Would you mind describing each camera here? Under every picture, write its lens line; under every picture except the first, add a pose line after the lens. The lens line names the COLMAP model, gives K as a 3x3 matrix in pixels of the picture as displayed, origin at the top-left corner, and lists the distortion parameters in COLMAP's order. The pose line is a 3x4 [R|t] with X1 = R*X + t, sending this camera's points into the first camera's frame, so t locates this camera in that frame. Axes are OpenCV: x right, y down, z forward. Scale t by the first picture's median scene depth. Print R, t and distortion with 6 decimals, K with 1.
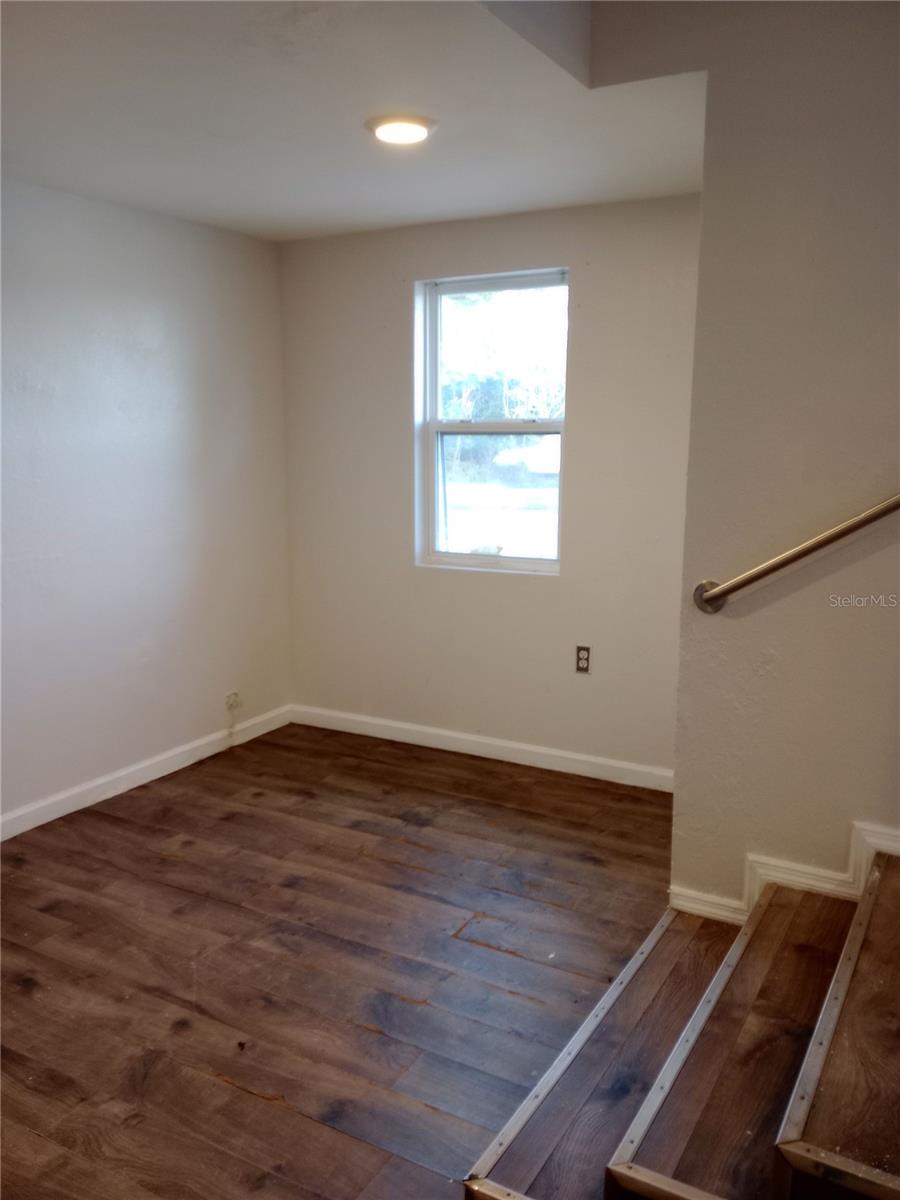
lens RADIAL K [[986.7, 0, 449.3], [0, 986.7, 600.5], [0, 0, 1]] dist [0.022266, 0.003479]
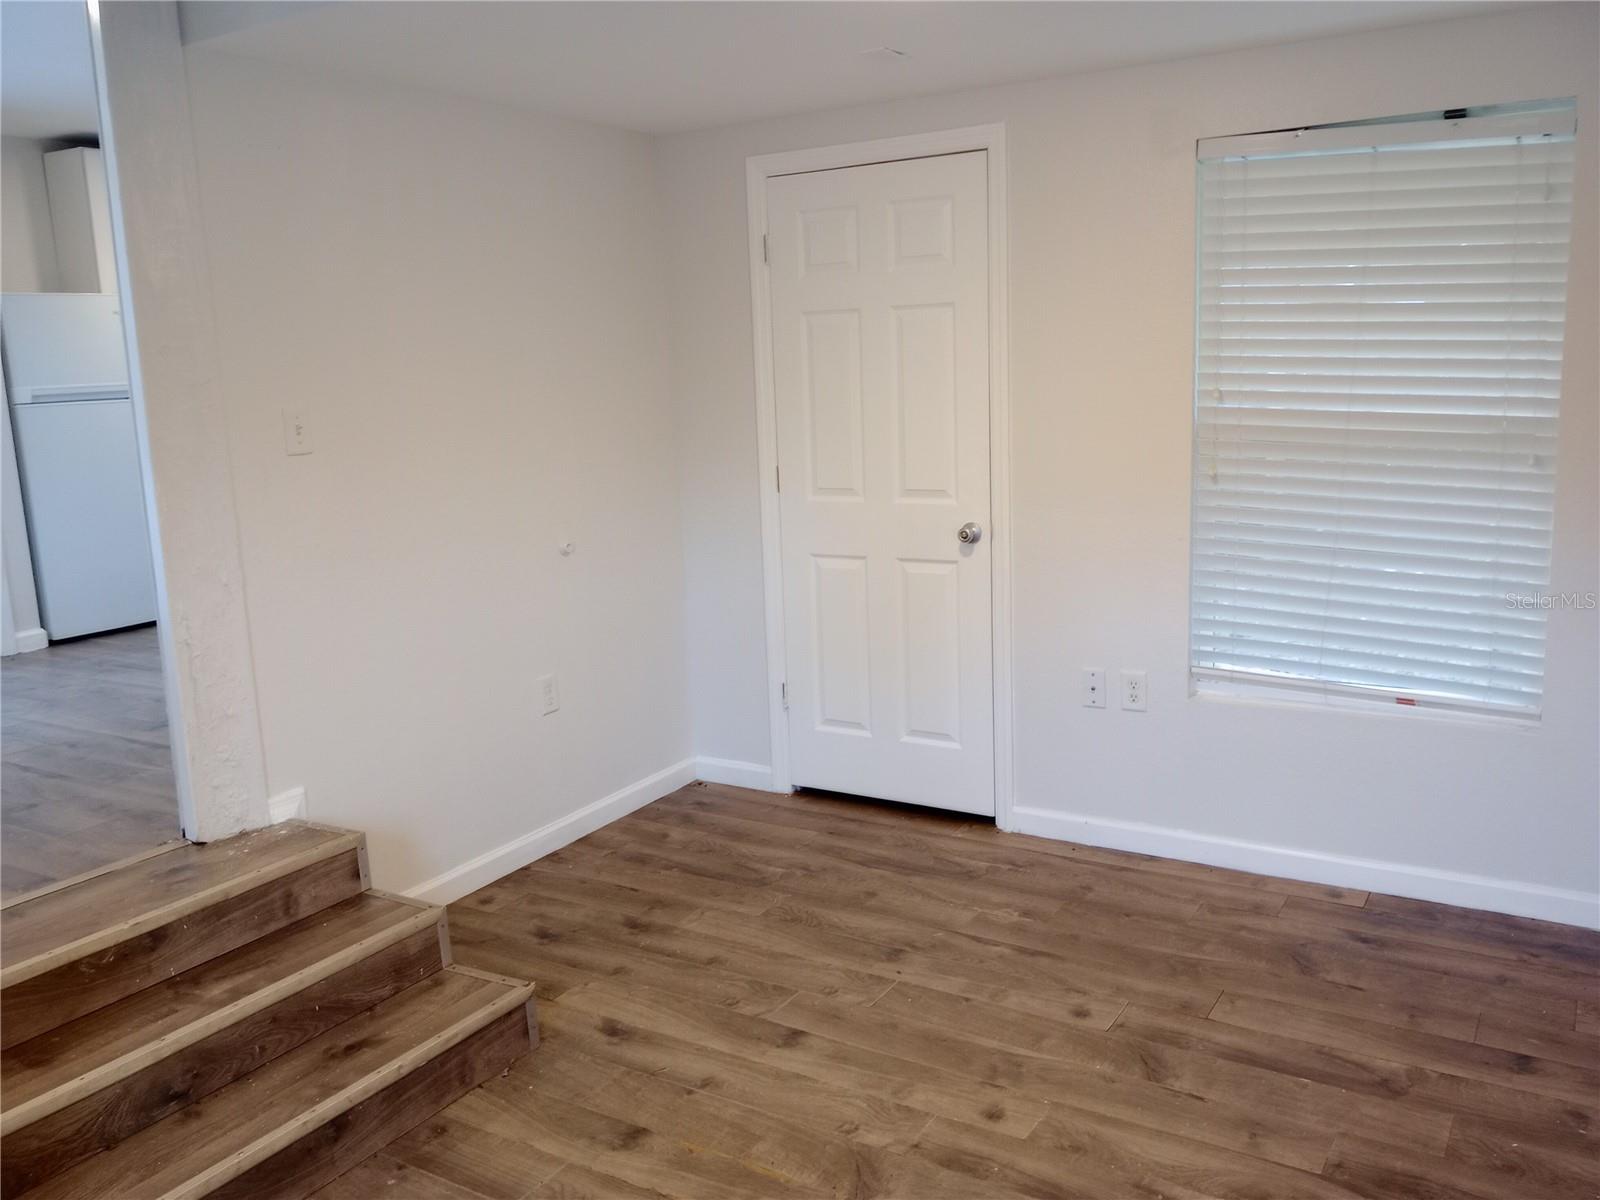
lens RADIAL K [[1315.6, 0, 799.8], [0, 1315.6, 599.2], [0, 0, 1]] dist [0.022266, 0.003479]
pose [[-0.998816, 0.030711, 0.037715, -0.335142], [0.041988, 0.935836, 0.349925, -0.378341], [-0.024549, 0.351094, -0.936018, 1.993574]]
